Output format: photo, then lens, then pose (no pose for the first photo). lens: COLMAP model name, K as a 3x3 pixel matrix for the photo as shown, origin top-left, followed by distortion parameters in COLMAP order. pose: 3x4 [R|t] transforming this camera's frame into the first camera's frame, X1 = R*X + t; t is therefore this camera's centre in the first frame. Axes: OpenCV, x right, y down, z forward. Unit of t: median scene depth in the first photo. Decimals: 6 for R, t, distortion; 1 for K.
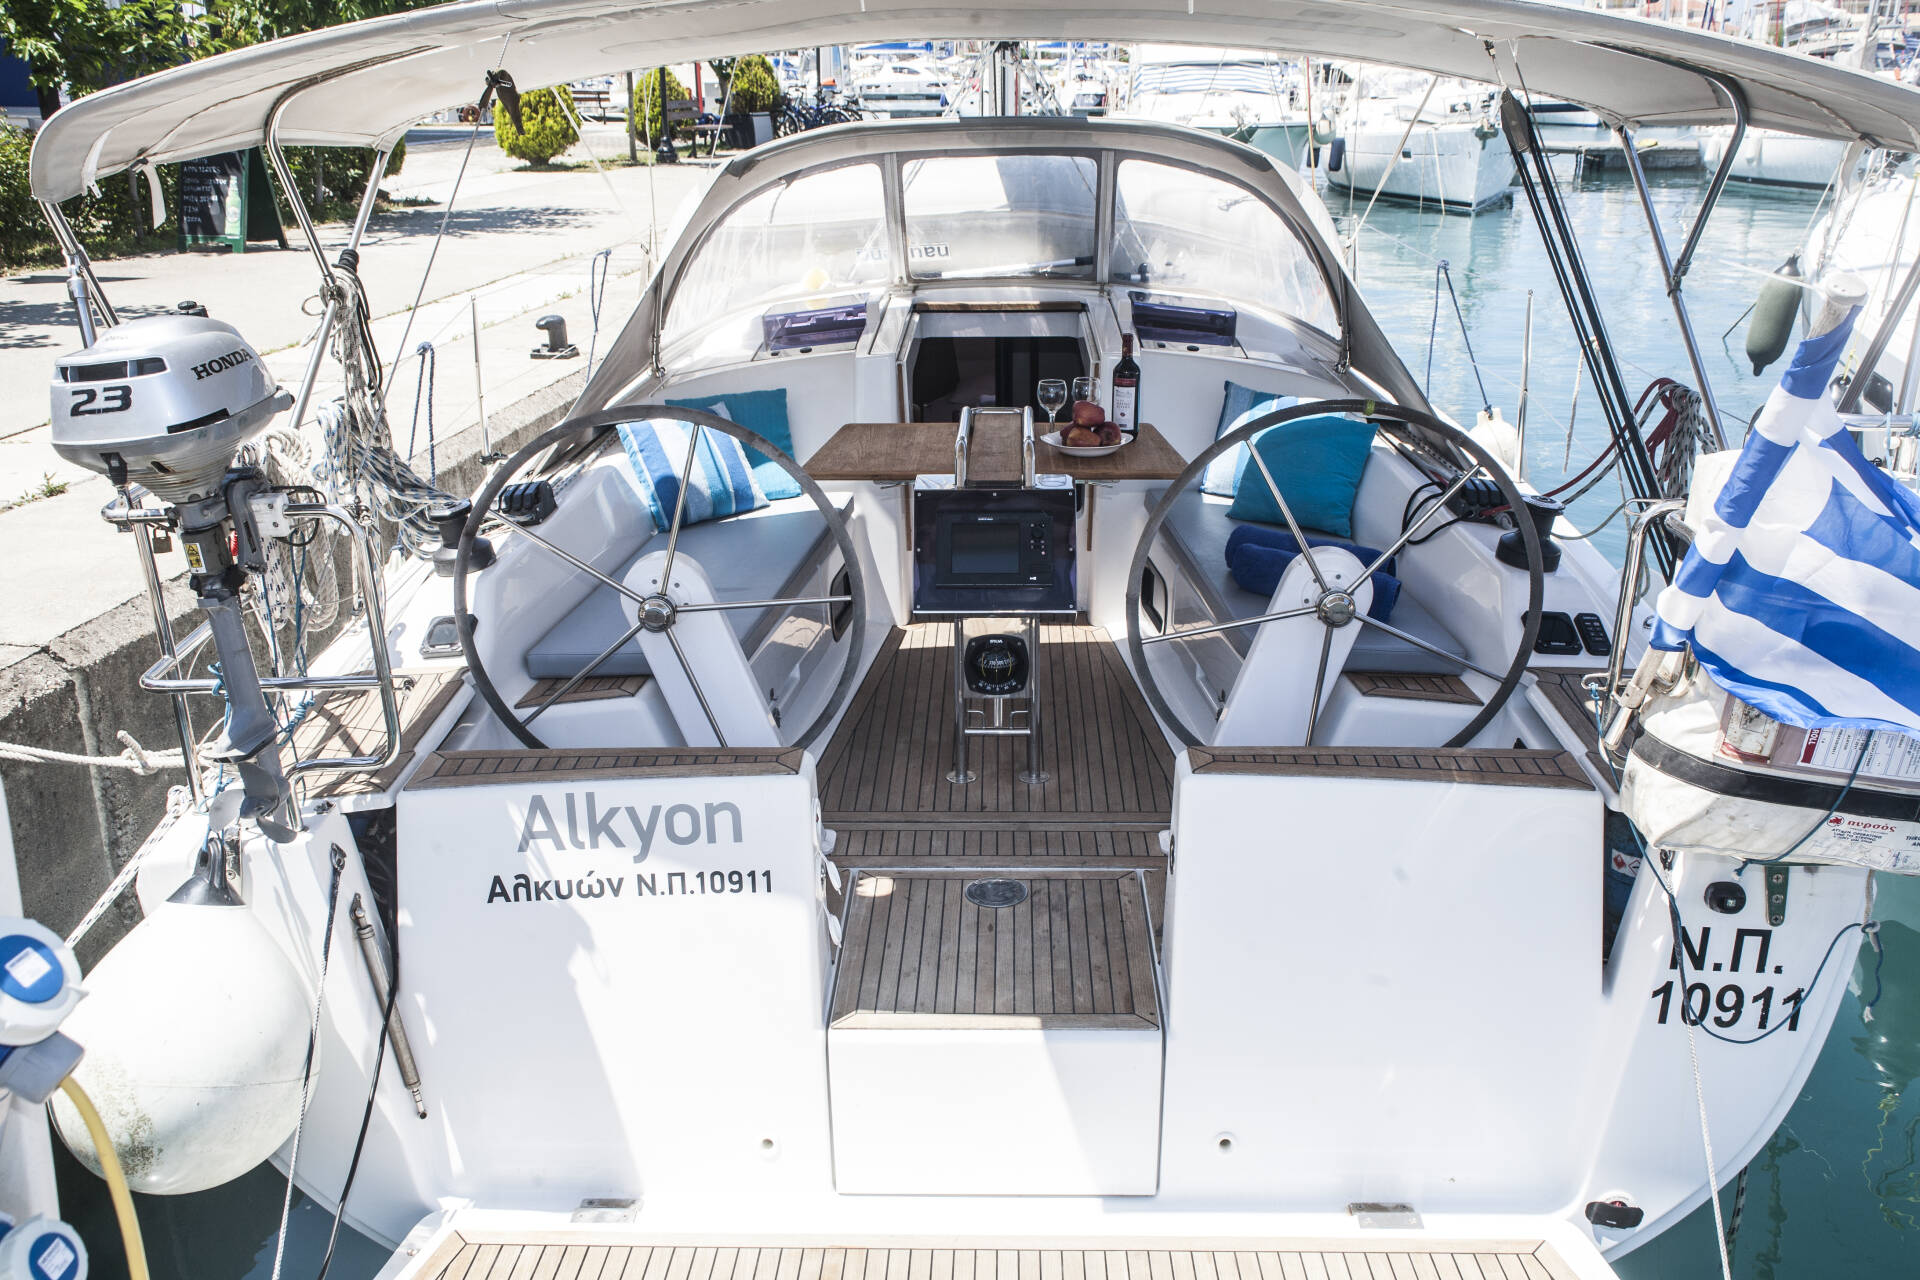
lens RADIAL K [[1730.4, 0, 963.6], [0, 1730.4, 650.4], [0, 0, 1]] dist [-0.023575, 0.114770]
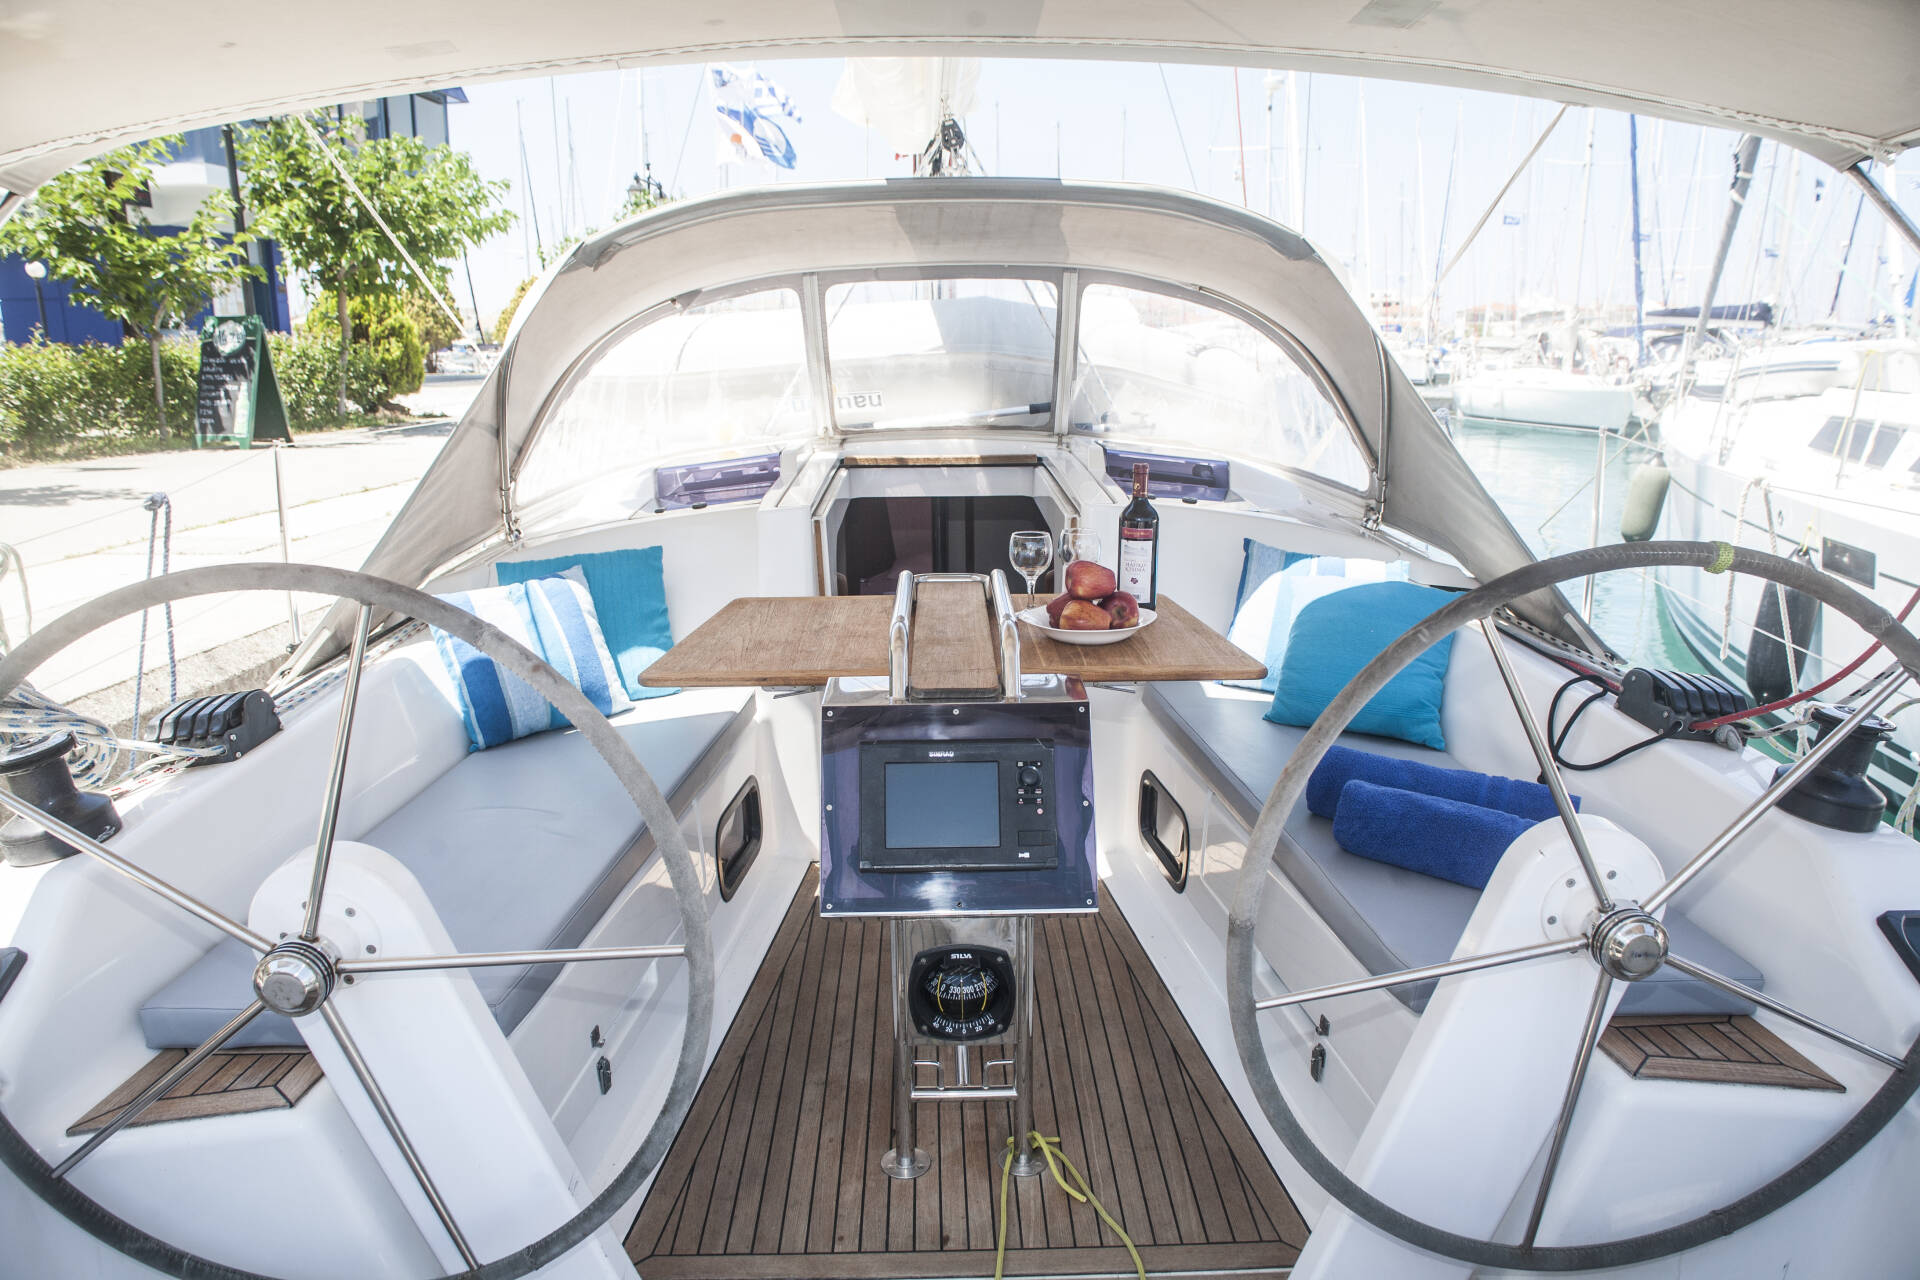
lens RADIAL K [[1315.3, 0, 961.4], [0, 1315.3, 657.1], [0, 0, 1]] dist [-0.094340, 0.065551]
pose [[0.998862, -0.009893, 0.046650, -0.001121], [0.013925, 0.996117, -0.086932, -0.065912], [-0.045608, 0.087483, 0.995121, 0.517185]]
